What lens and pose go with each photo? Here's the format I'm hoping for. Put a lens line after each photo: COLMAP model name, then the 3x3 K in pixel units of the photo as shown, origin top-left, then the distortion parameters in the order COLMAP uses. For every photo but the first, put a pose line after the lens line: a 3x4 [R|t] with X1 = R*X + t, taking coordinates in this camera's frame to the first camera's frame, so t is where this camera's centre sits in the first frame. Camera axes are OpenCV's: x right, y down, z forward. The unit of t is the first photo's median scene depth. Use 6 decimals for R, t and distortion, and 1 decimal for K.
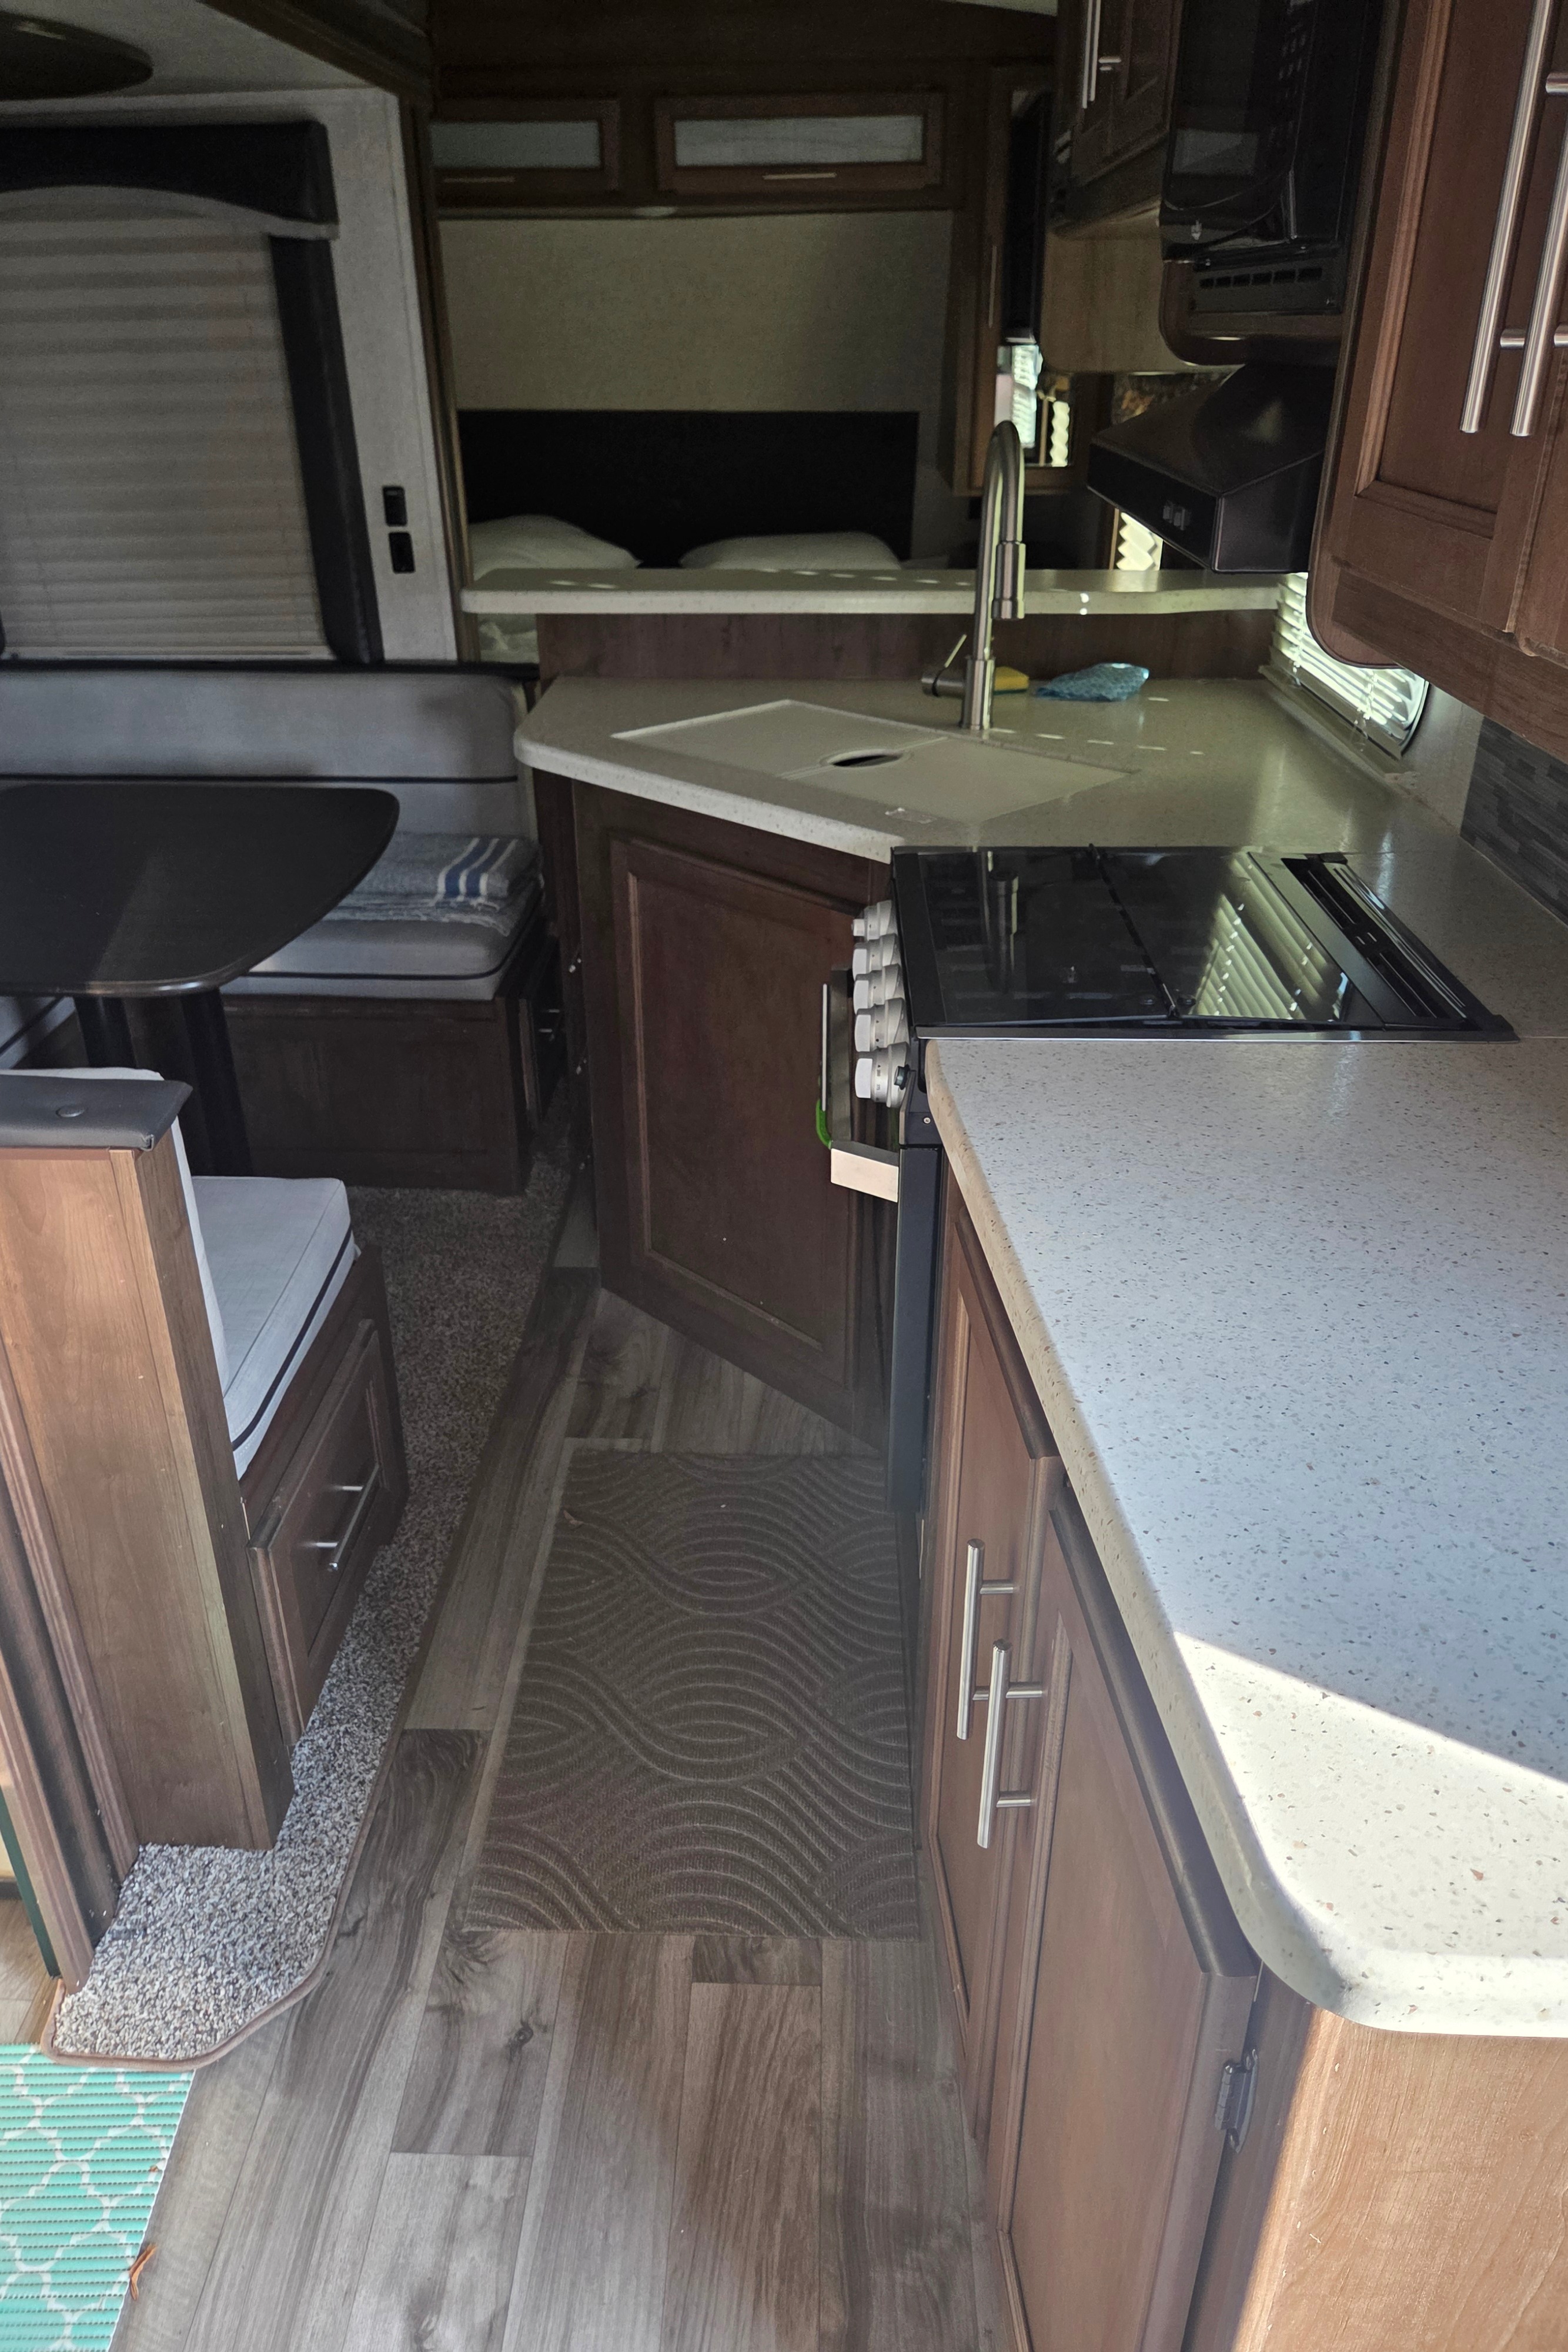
lens RADIAL K [[1589.0, 0, 780.3], [0, 1589.0, 1169.9], [0, 0, 1]] dist [0.011083, -0.003896]
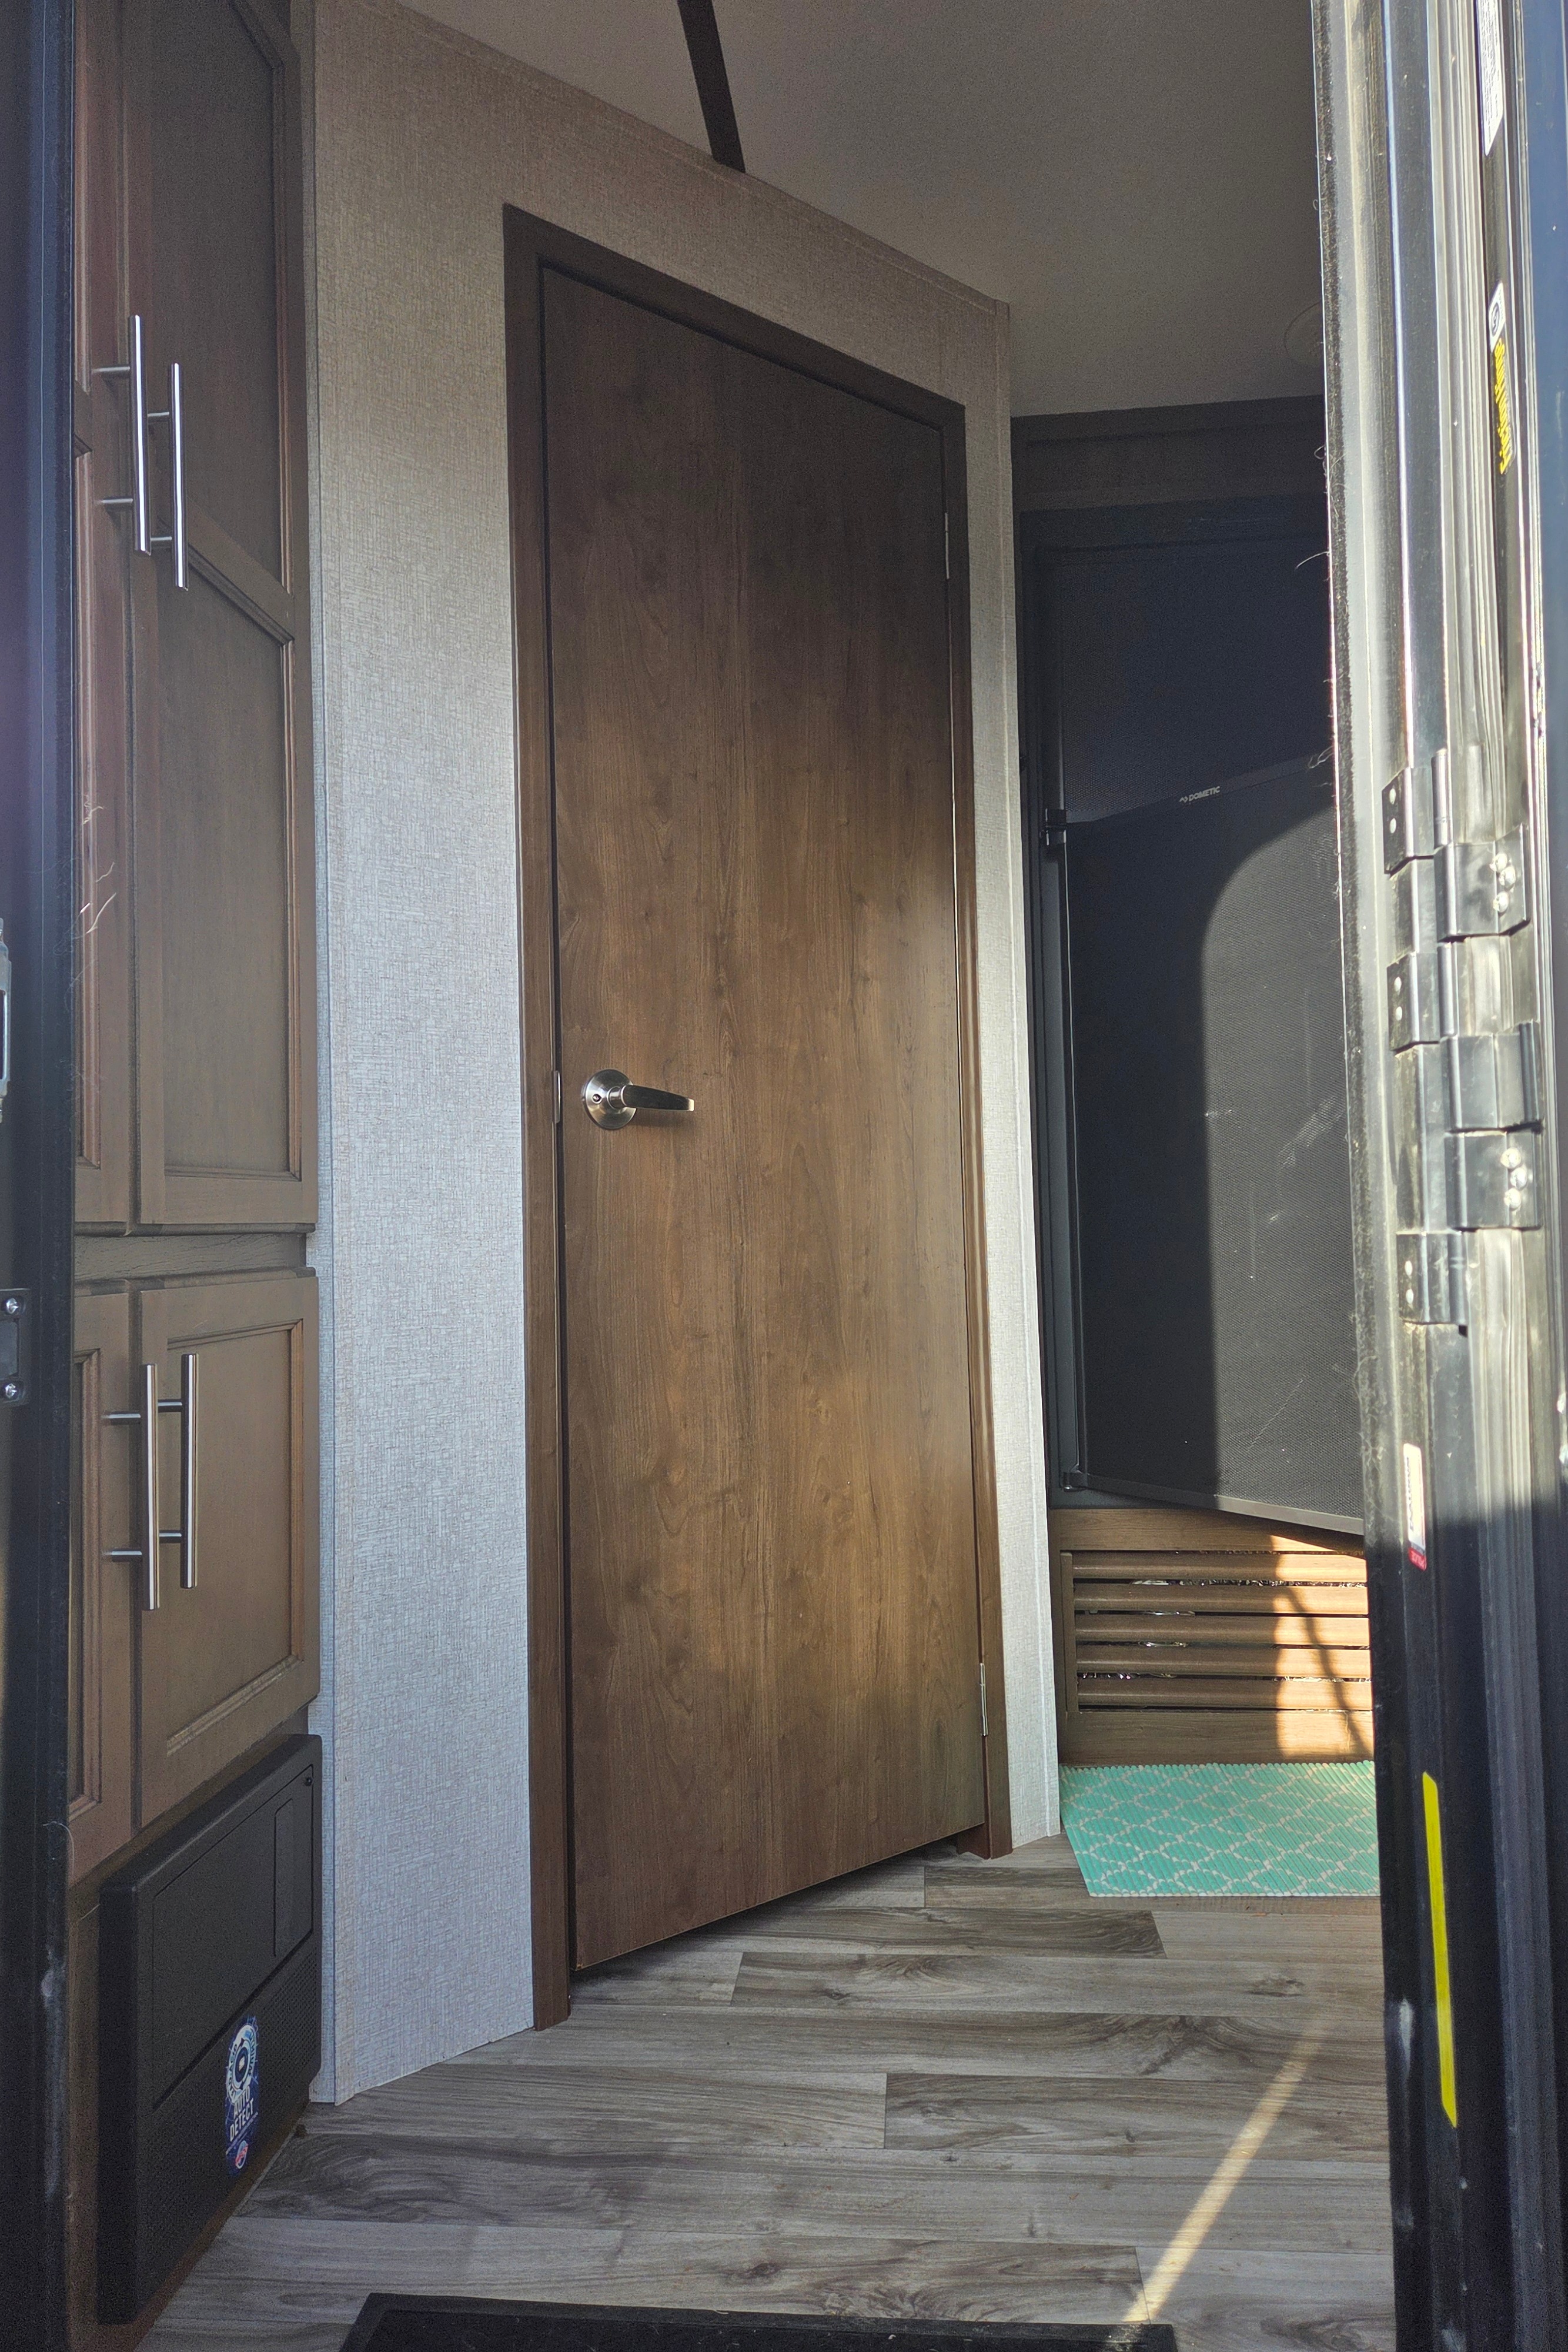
lens RADIAL K [[1589.0, 0, 777.1], [0, 1589.0, 1161.0], [0, 0, 1]] dist [0.011083, -0.003896]
pose [[-0.053949, -0.049895, -0.997296, 0.669551], [-0.454016, 0.890769, -0.020006, 0.039998], [0.889359, 0.451709, -0.070709, 0.524368]]
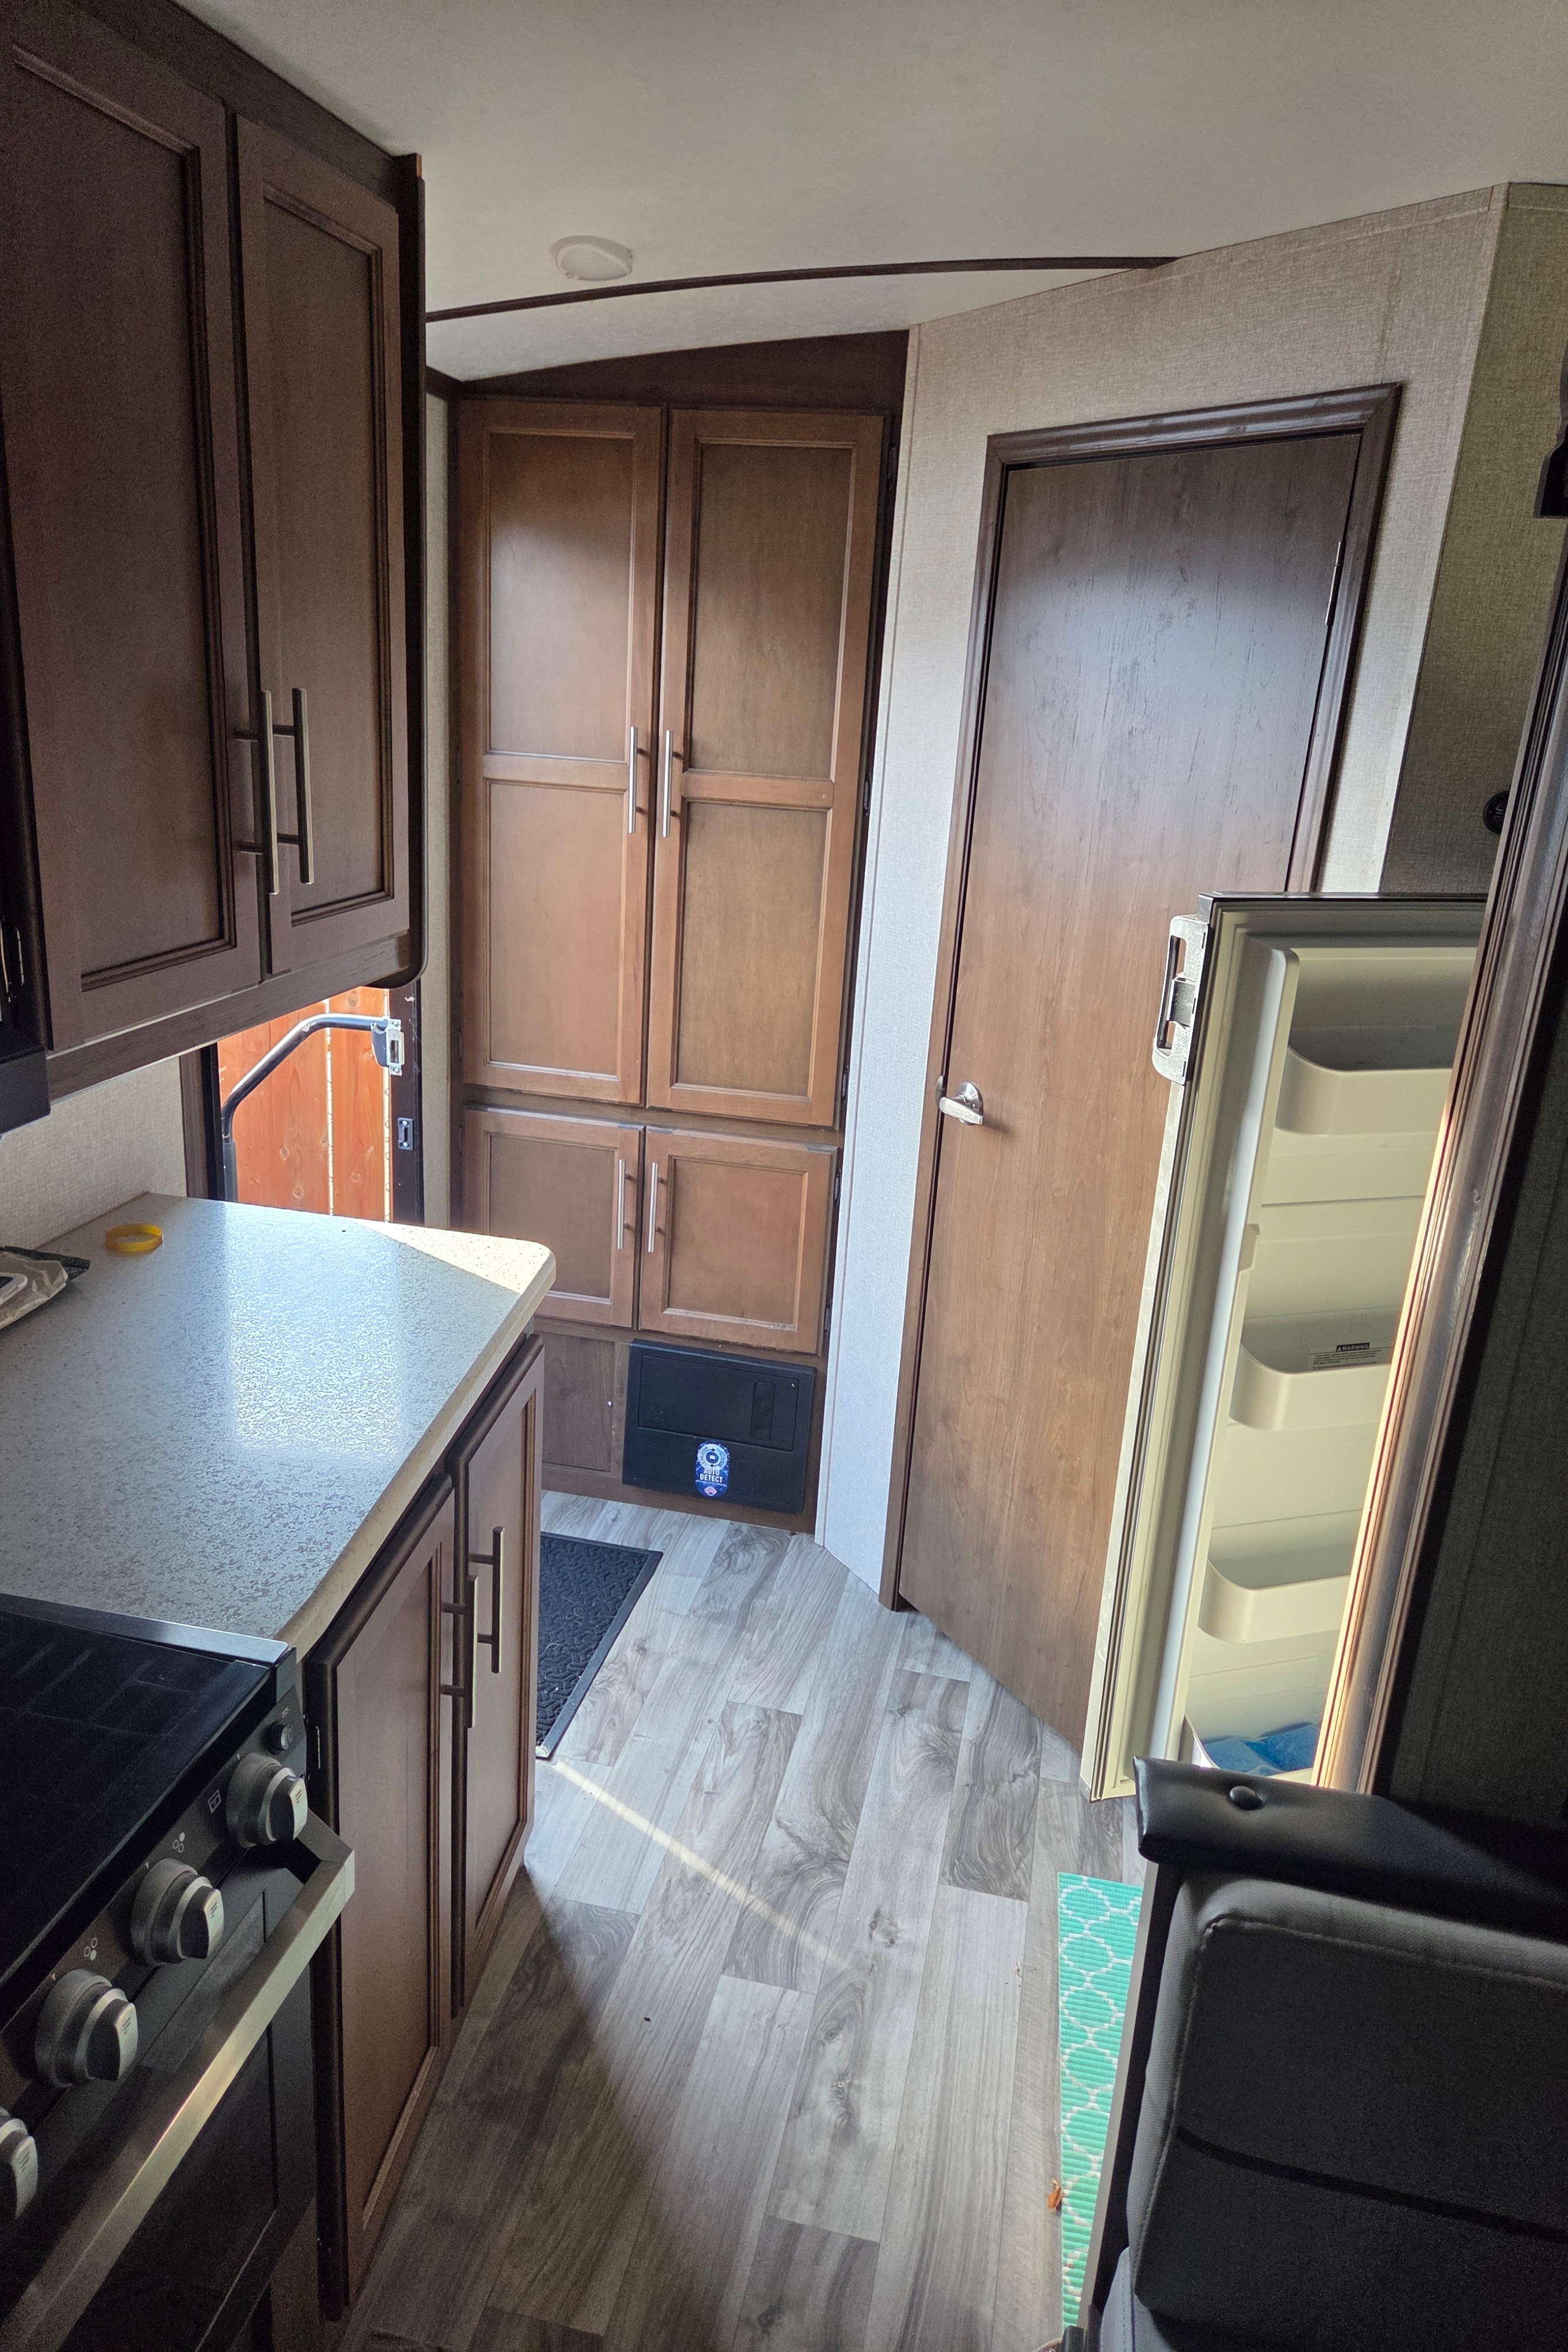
lens RADIAL K [[1589.0, 0, 780.4], [0, 1589.0, 1182.5], [0, 0, 1]] dist [0.011083, -0.003896]
pose [[-0.981239, -0.116154, 0.153875, -0.270623], [0.031524, 0.690730, 0.722426, -0.842935], [-0.190198, 0.713723, -0.674109, 1.290302]]
